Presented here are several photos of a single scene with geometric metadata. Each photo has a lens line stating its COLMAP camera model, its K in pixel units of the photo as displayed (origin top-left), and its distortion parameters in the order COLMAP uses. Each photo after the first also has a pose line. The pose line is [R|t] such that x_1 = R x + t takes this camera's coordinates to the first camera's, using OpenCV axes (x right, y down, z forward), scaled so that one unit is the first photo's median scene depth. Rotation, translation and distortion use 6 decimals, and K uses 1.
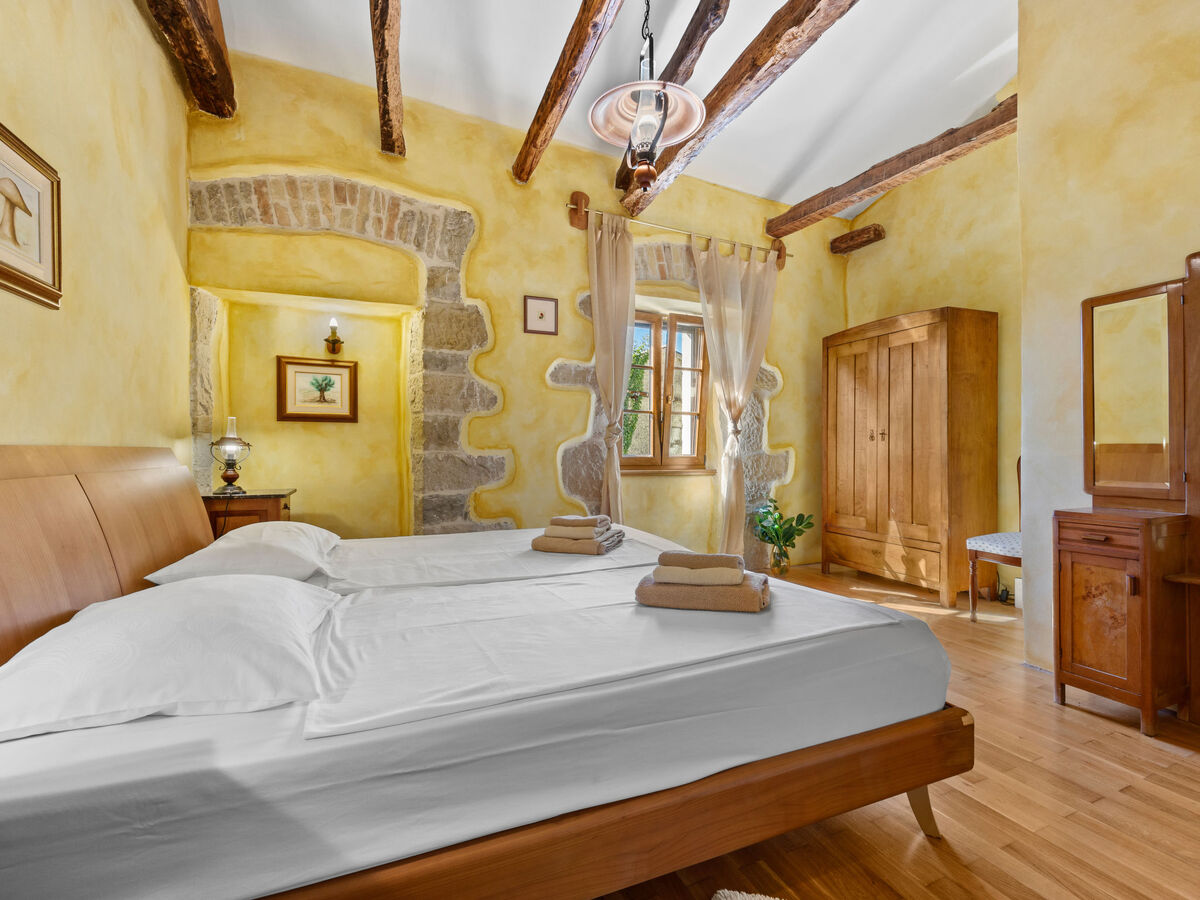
lens RADIAL K [[537.5, 0, 602.5], [0, 537.5, 450.6], [0, 0, 1]] dist [-0.006208, 0.001853]
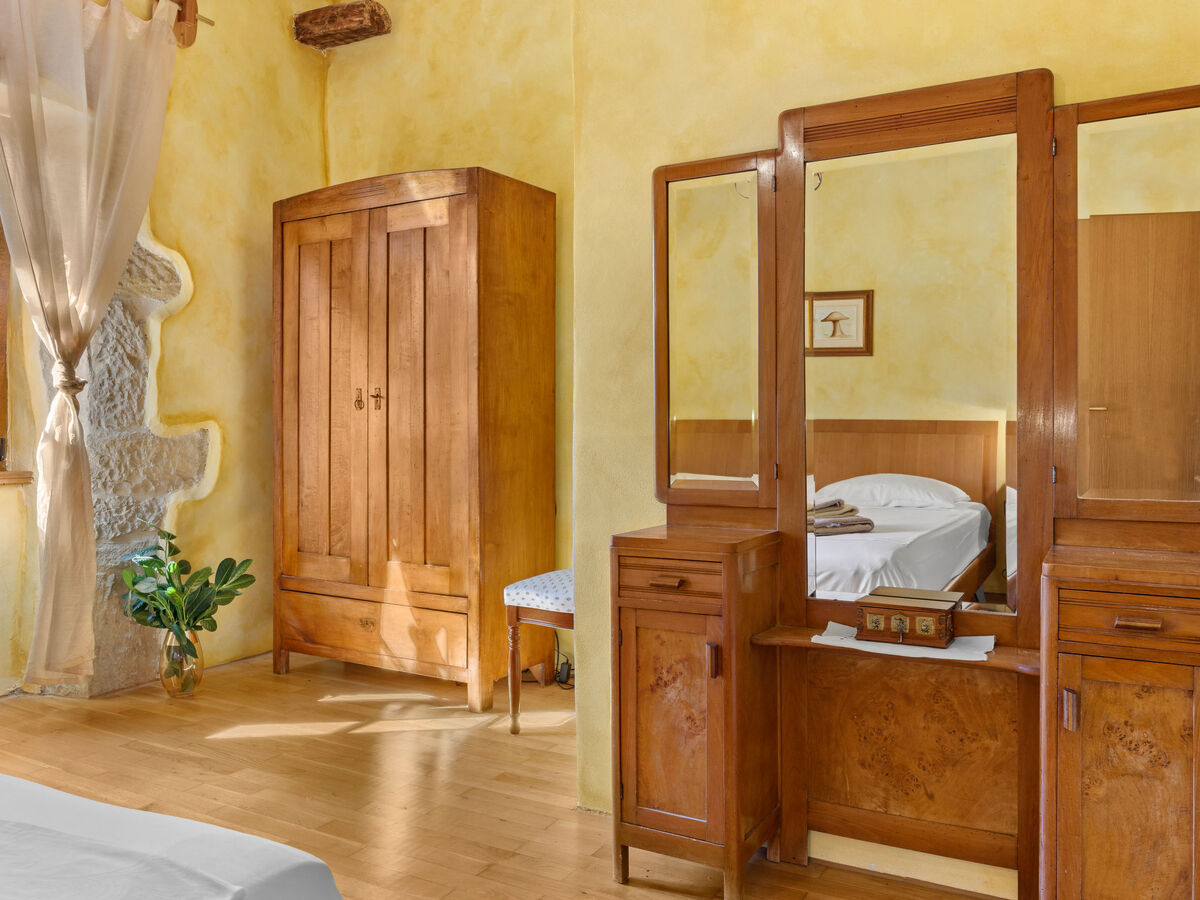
lens RADIAL K [[966.1, 0, 607.6], [0, 966.1, 437.2], [0, 0, 1]] dist [0.004305, -0.013258]
pose [[0.791007, -0.003201, 0.611799, 0.099214], [-0.001354, 0.999975, 0.006982, 0.001327], [-0.611806, -0.006351, 0.790983, 0.093236]]
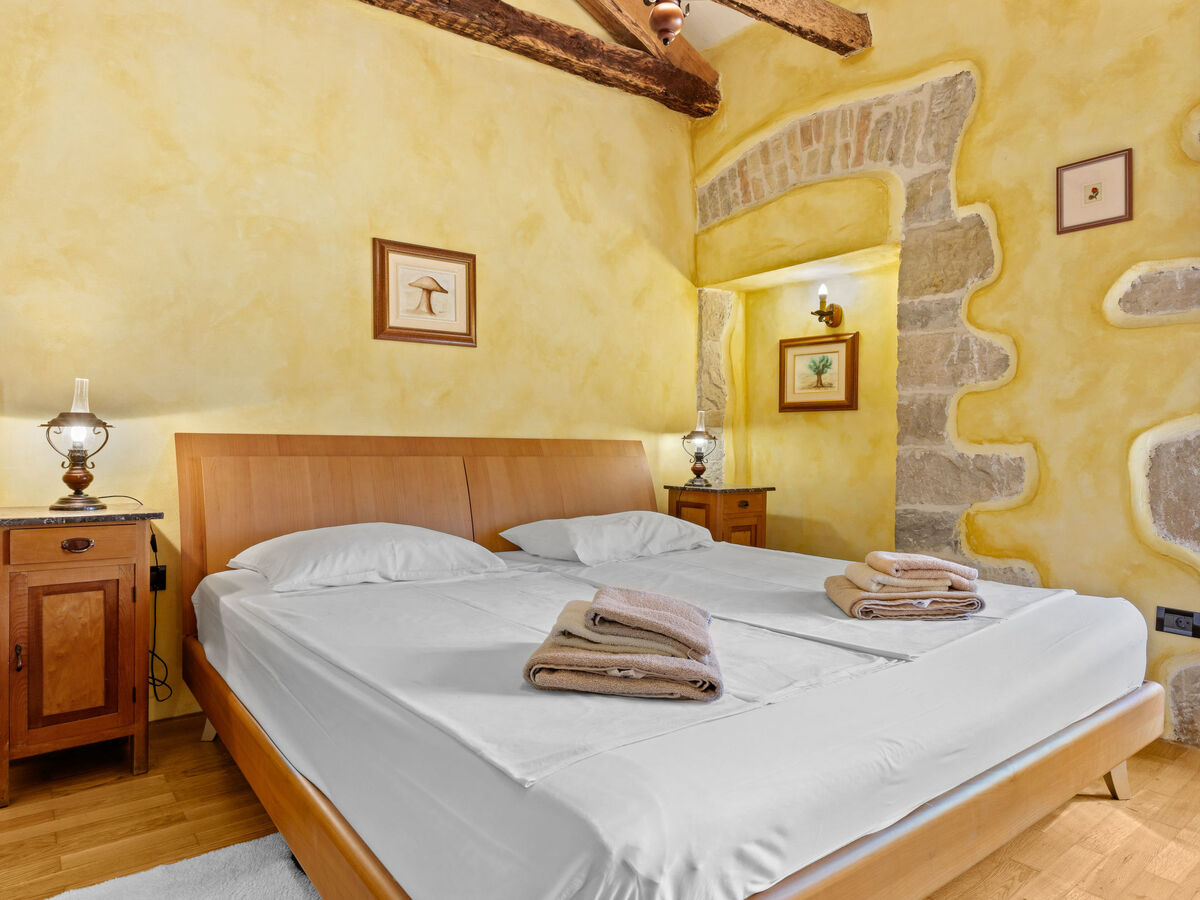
lens RADIAL K [[734.3, 0, 600.7], [0, 734.3, 460.0], [0, 0, 1]] dist [-0.000661, -0.001519]
pose [[0.267169, 0.021690, -0.963406, 1.443452], [-0.010832, 0.999751, 0.019504, 0.013563], [0.963589, 0.005225, 0.267337, 1.057852]]
